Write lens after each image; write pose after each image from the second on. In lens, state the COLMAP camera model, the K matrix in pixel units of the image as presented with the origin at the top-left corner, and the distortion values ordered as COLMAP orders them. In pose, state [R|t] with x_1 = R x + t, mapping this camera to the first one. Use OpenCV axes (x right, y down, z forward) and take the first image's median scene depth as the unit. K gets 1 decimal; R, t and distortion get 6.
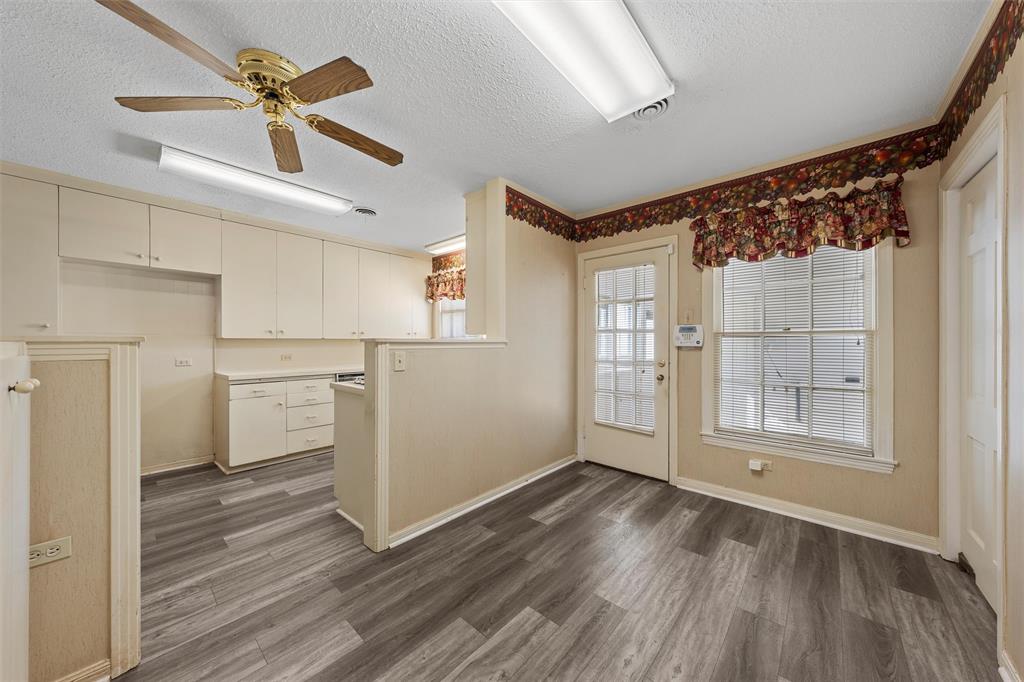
lens RADIAL K [[350.6, 0, 512.0], [0, 350.6, 341.0], [0, 0, 1]] dist [0.000236, 0.000021]
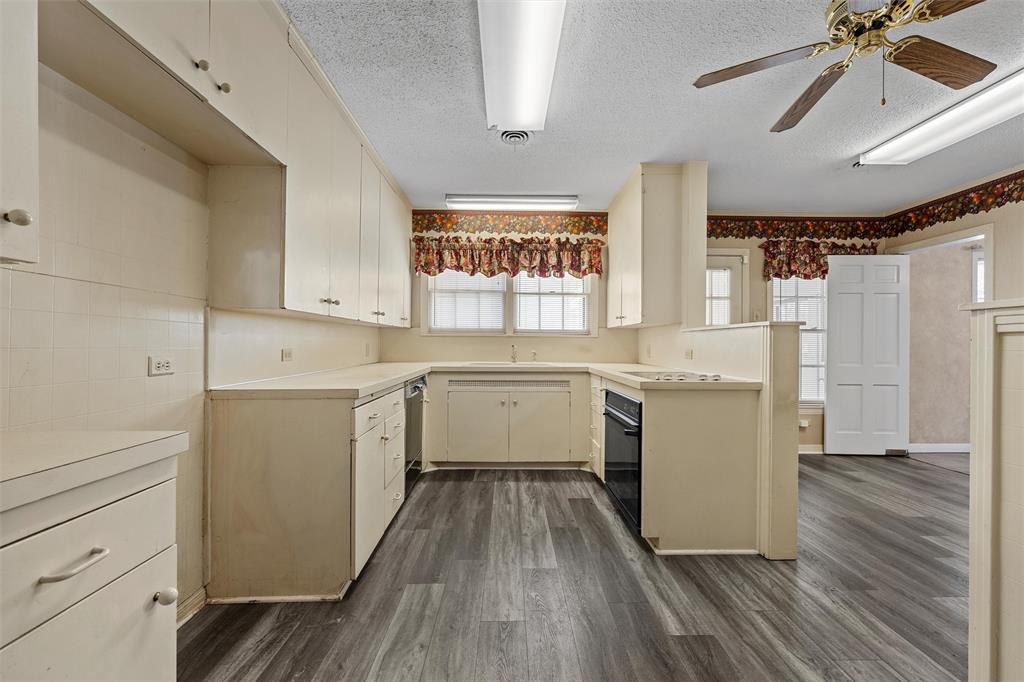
lens RADIAL K [[414.0, 0, 512.0], [0, 414.0, 341.0], [0, 0, 1]] dist [-0.000809, -0.000067]
pose [[0.739347, 0.011809, 0.673220, -1.187106], [-0.010773, 0.999926, -0.005709, 0.041282], [-0.673238, -0.003032, 0.739420, 0.509360]]
